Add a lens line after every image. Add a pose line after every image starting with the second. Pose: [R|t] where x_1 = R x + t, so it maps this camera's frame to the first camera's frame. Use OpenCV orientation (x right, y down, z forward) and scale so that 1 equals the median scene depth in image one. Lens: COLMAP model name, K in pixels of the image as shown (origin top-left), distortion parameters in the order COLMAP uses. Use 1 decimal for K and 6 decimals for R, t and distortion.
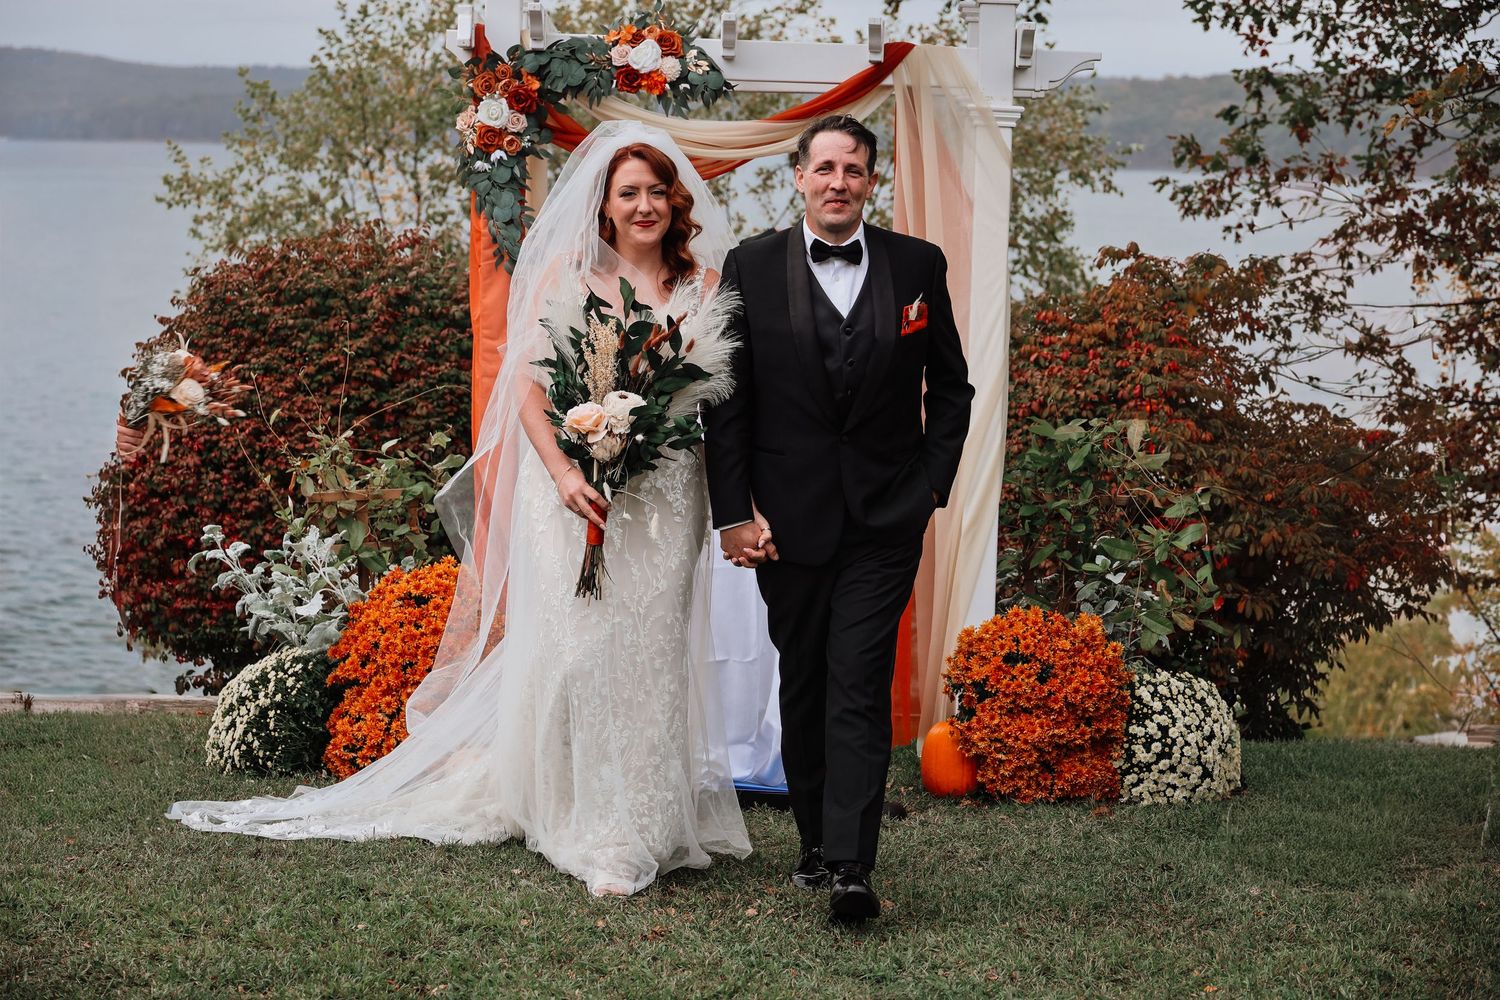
lens RADIAL K [[3504.1, 0, 750.5], [0, 3504.1, 460.5], [0, 0, 1]] dist [-0.026927, -0.705076]
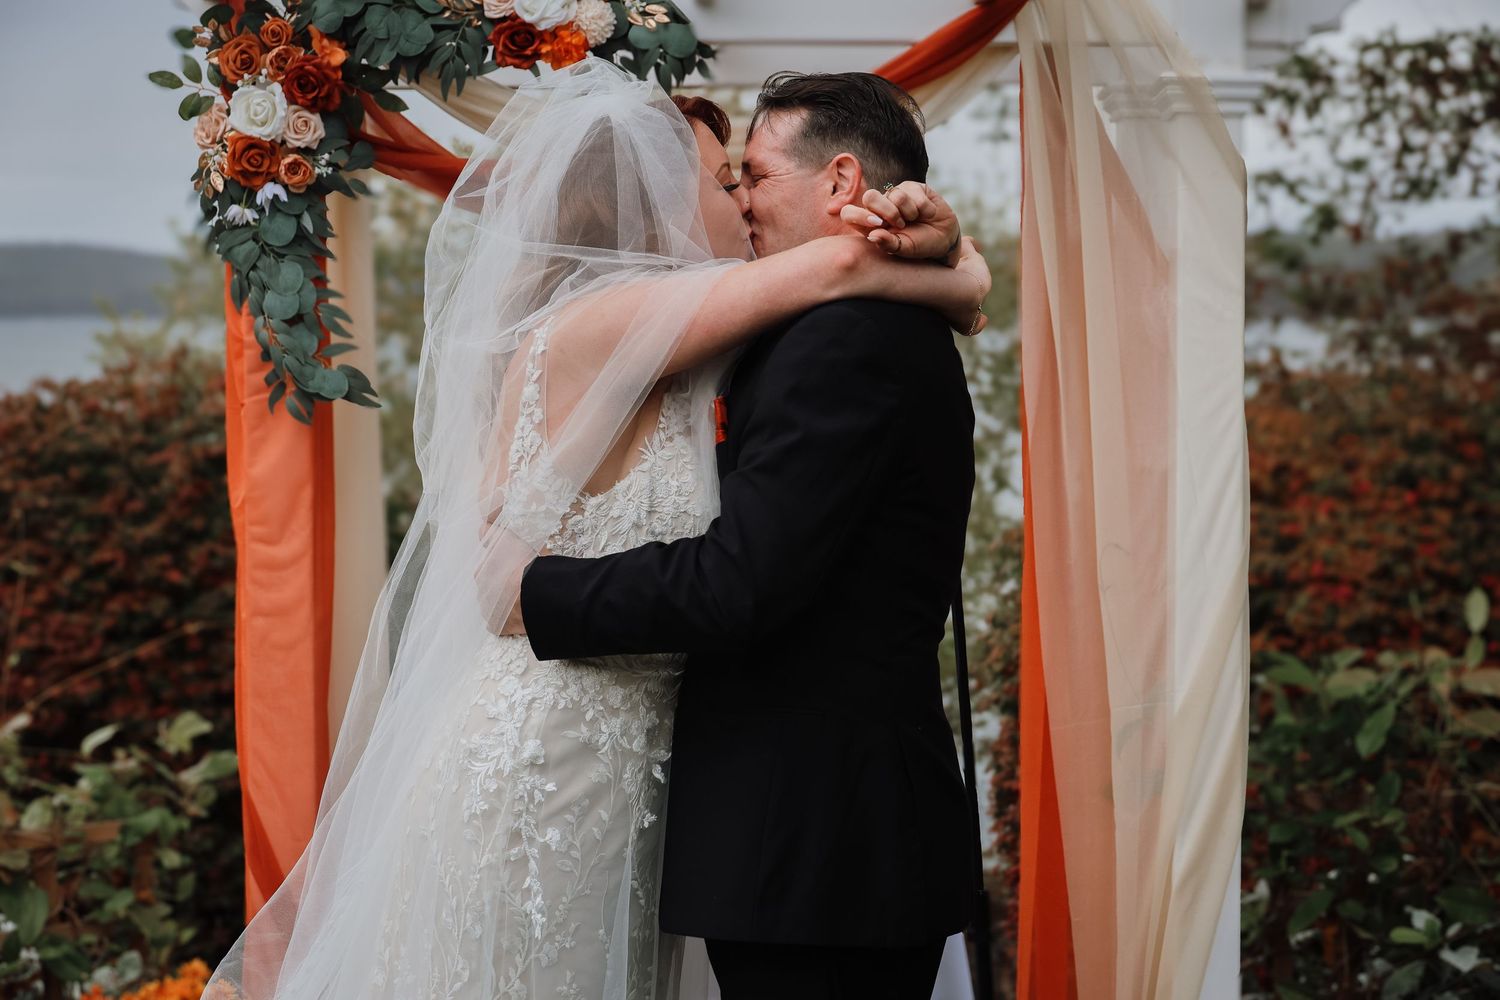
lens RADIAL K [[3012.2, 0, 750.0], [0, 3012.2, 500.0], [0, 0, 1]] dist [-0.006938, -0.175725]
pose [[0.999428, -0.028422, 0.018344, -0.009882], [0.028900, 0.999235, -0.026354, -0.027167], [-0.017580, 0.026869, 0.999484, 0.547933]]
